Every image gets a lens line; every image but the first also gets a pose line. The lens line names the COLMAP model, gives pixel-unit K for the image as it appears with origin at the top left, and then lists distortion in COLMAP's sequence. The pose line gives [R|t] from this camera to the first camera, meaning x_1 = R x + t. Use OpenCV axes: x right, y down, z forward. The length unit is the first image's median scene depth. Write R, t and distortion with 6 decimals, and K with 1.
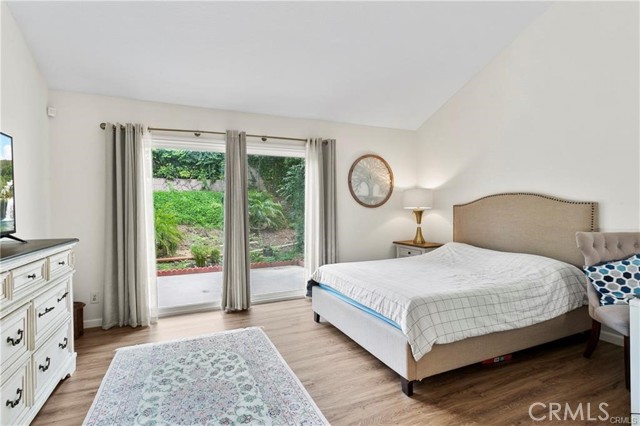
lens RADIAL K [[311.6, 0, 314.7], [0, 311.6, 209.5], [0, 0, 1]] dist [-0.004700, 0.000042]
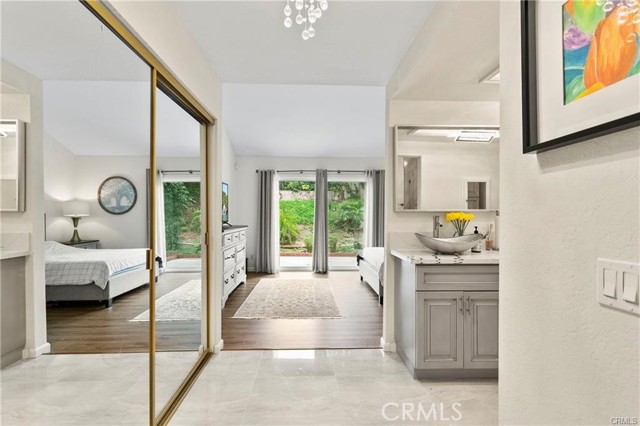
lens RADIAL K [[311.6, 0, 314.7], [0, 311.6, 209.5], [0, 0, 1]] dist [-0.004700, 0.000042]
pose [[0.923261, 0.010127, -0.384040, 0.386003], [-0.016350, 0.999783, -0.012943, -0.002415], [0.383826, 0.018229, 0.923226, -0.626631]]
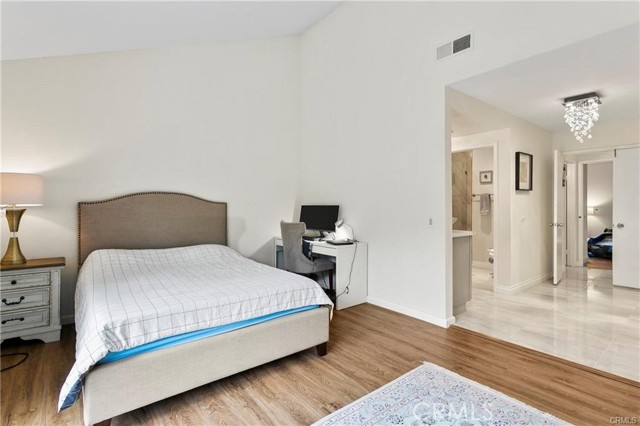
lens RADIAL K [[311.6, 0, 314.7], [0, 311.6, 209.5], [0, 0, 1]] dist [-0.004700, 0.000042]
pose [[-0.245867, 0.002797, 0.969300, -0.595735], [0.007848, 0.999969, -0.000895, 0.011818], [-0.969272, 0.007387, -0.245881, 0.890056]]
